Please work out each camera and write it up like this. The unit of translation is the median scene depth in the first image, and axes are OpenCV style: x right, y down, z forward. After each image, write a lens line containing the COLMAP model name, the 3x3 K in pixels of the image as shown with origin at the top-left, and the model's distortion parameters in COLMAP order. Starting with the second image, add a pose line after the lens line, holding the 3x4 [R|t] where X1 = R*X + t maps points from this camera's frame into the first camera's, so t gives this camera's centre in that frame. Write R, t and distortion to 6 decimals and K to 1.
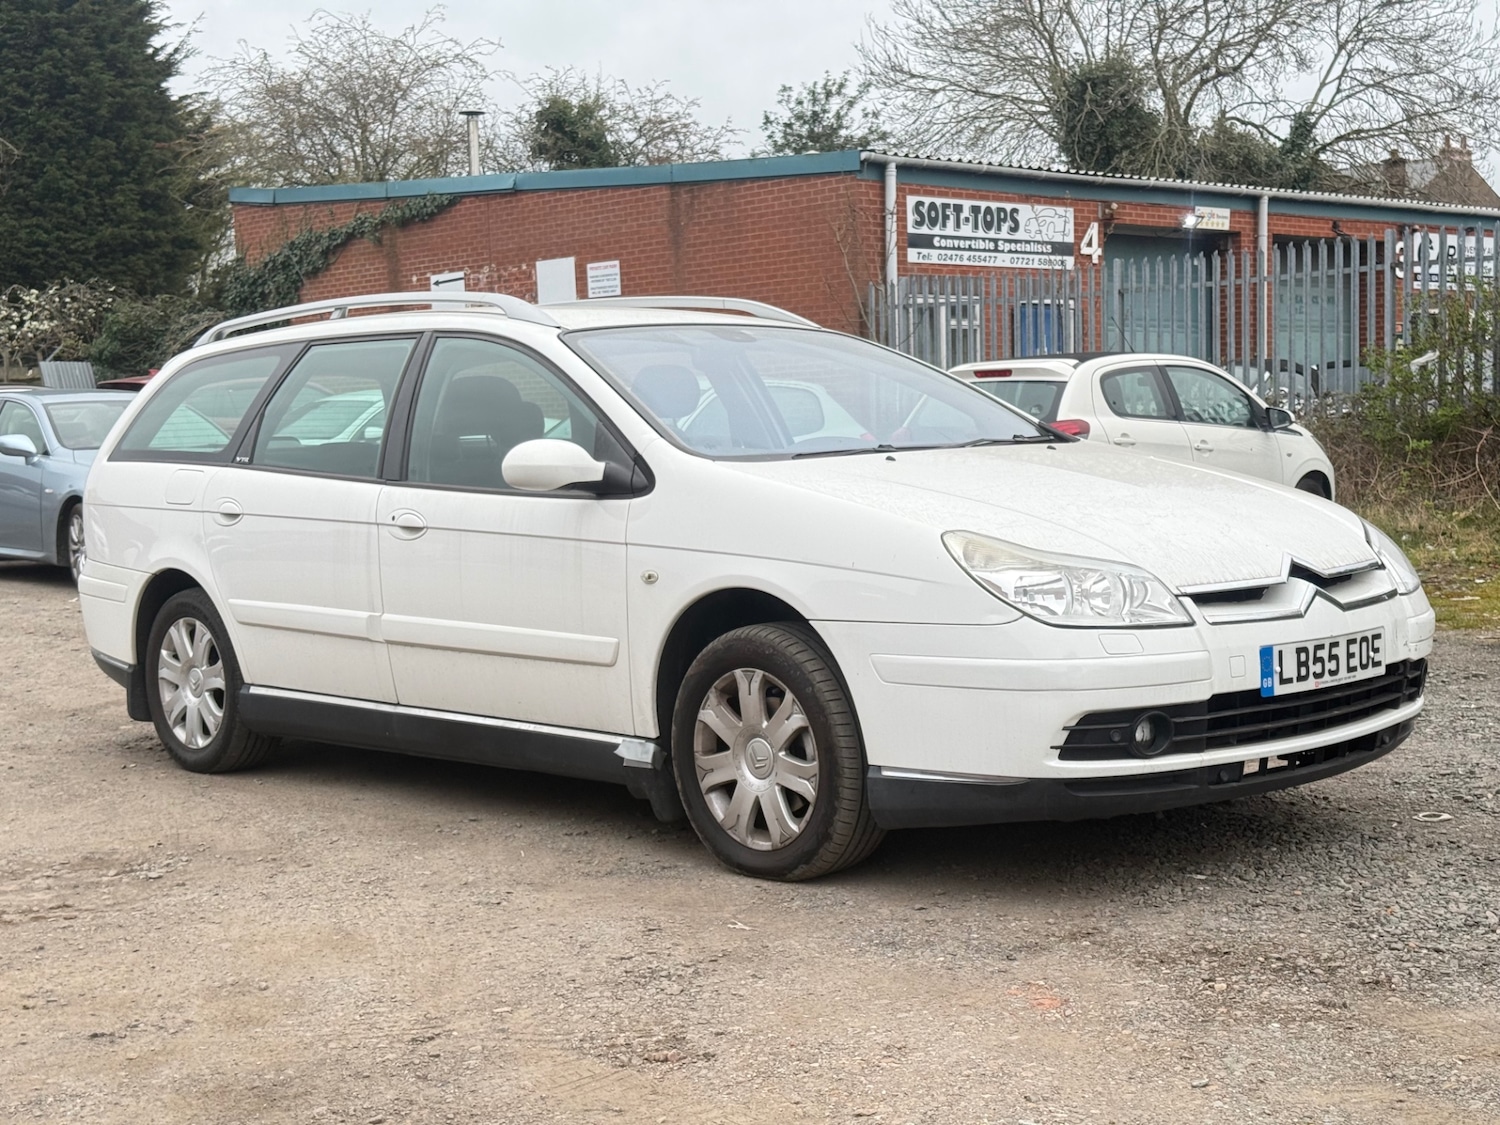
lens RADIAL K [[2101.6, 0, 745.5], [0, 2101.6, 571.4], [0, 0, 1]] dist [0.105496, 0.000000]
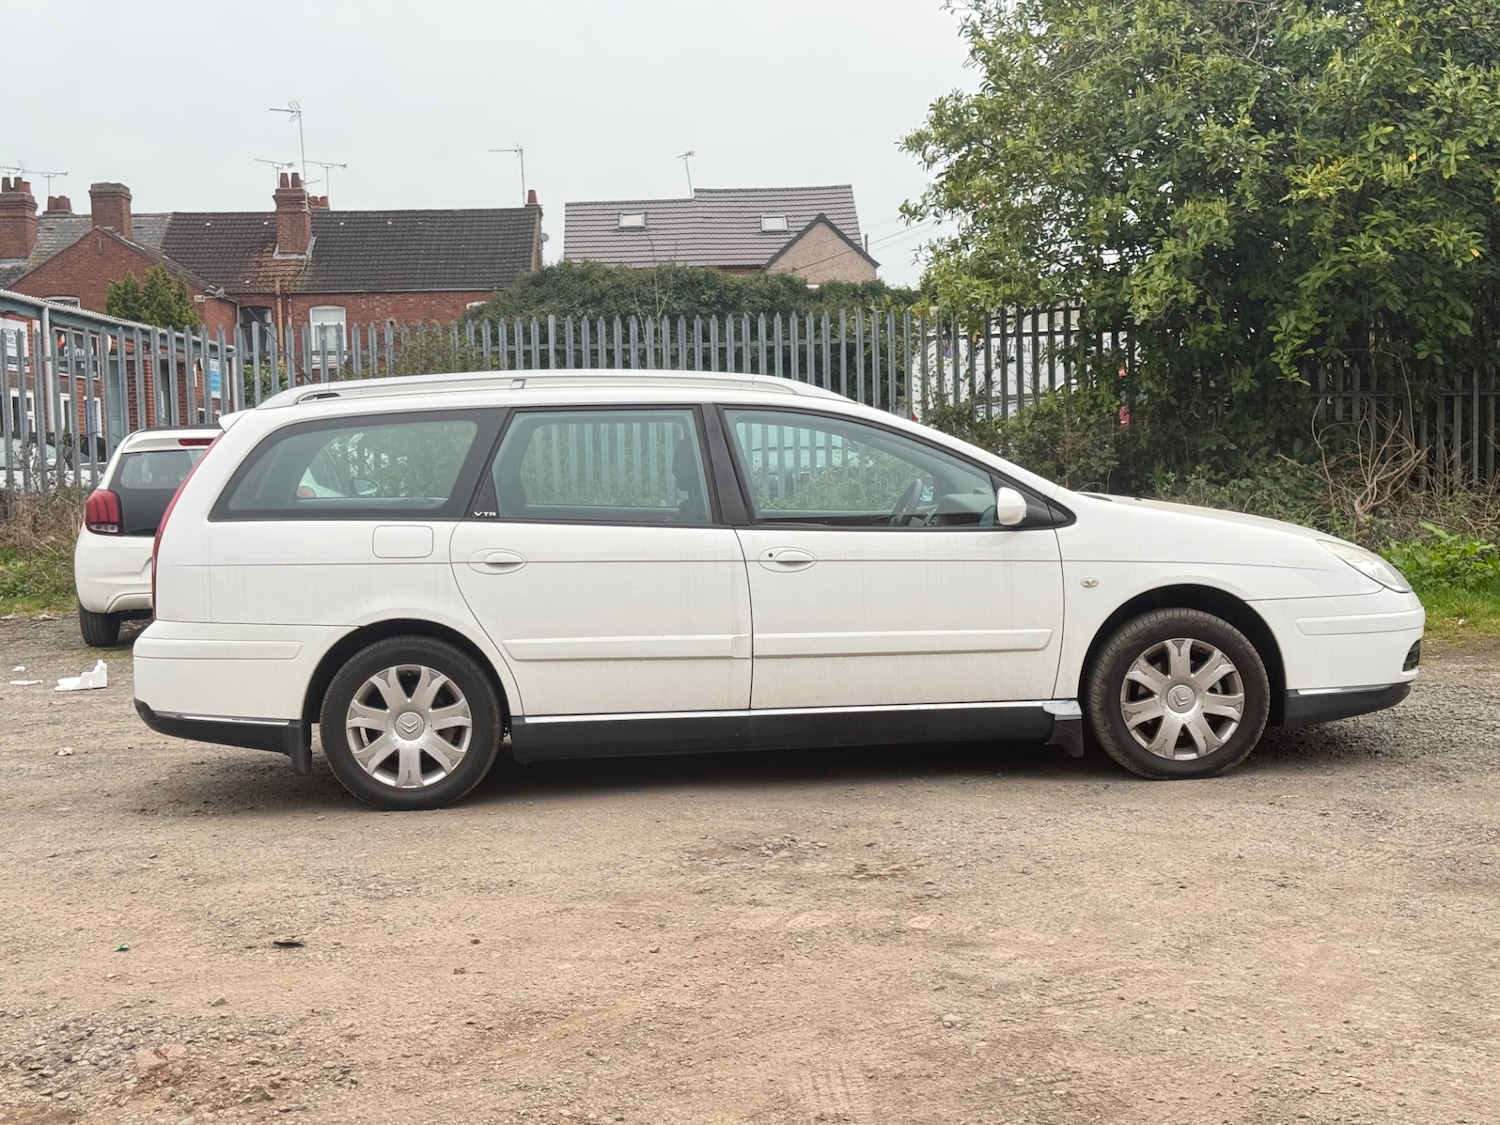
lens RADIAL K [[2101.6, 0, 733.9], [0, 2101.6, 563.7], [0, 0, 1]] dist [0.105496, 0.000000]
pose [[0.654955, -0.031136, 0.755026, -1.246983], [0.061191, 0.998055, -0.011923, -0.007798], [-0.753186, 0.054010, 0.655587, 0.236293]]
